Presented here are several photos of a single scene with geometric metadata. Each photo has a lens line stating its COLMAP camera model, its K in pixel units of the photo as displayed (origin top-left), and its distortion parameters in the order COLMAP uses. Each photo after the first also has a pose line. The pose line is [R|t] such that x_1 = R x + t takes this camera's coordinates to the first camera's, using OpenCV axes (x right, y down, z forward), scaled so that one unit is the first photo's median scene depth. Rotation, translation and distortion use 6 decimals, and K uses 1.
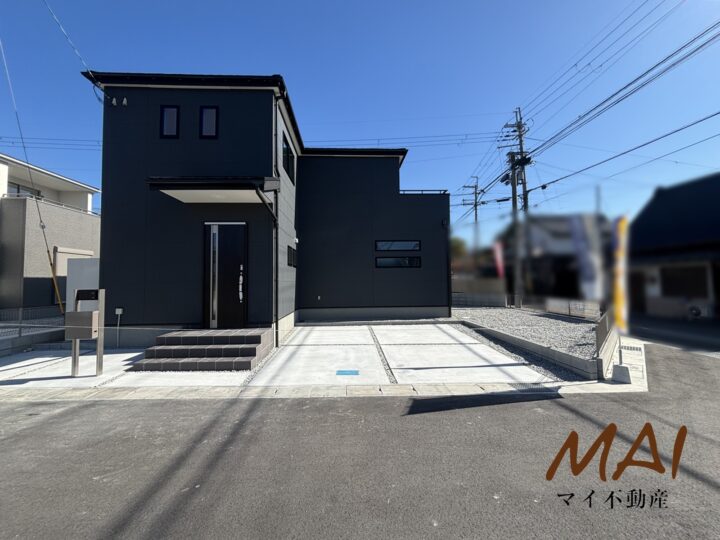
lens RADIAL K [[298.1, 0, 360.0], [0, 298.1, 270.0], [0, 0, 1]] dist [0.000552, -0.000023]
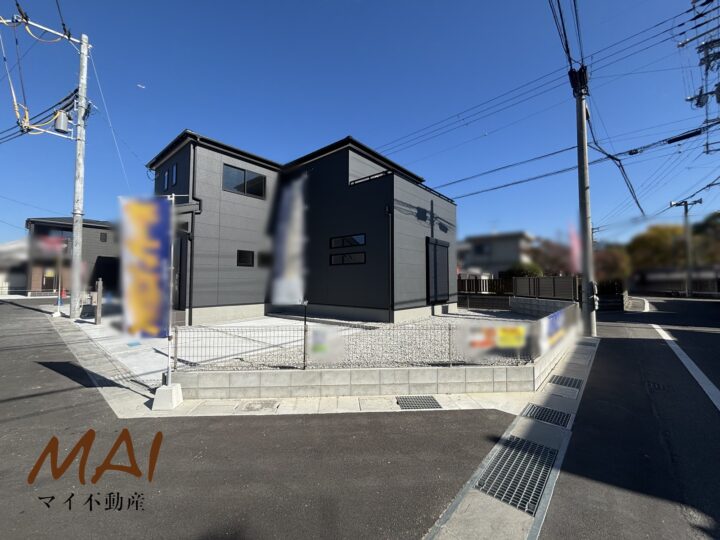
lens RADIAL K [[294.1, 0, 359.3], [0, 294.1, 268.7], [0, 0, 1]] dist [0.009042, -0.002760]
pose [[0.729603, -0.021856, -0.683522, 0.882875], [0.017532, 0.999758, -0.013254, 0.019276], [0.683647, -0.002314, 0.729810, 0.390710]]
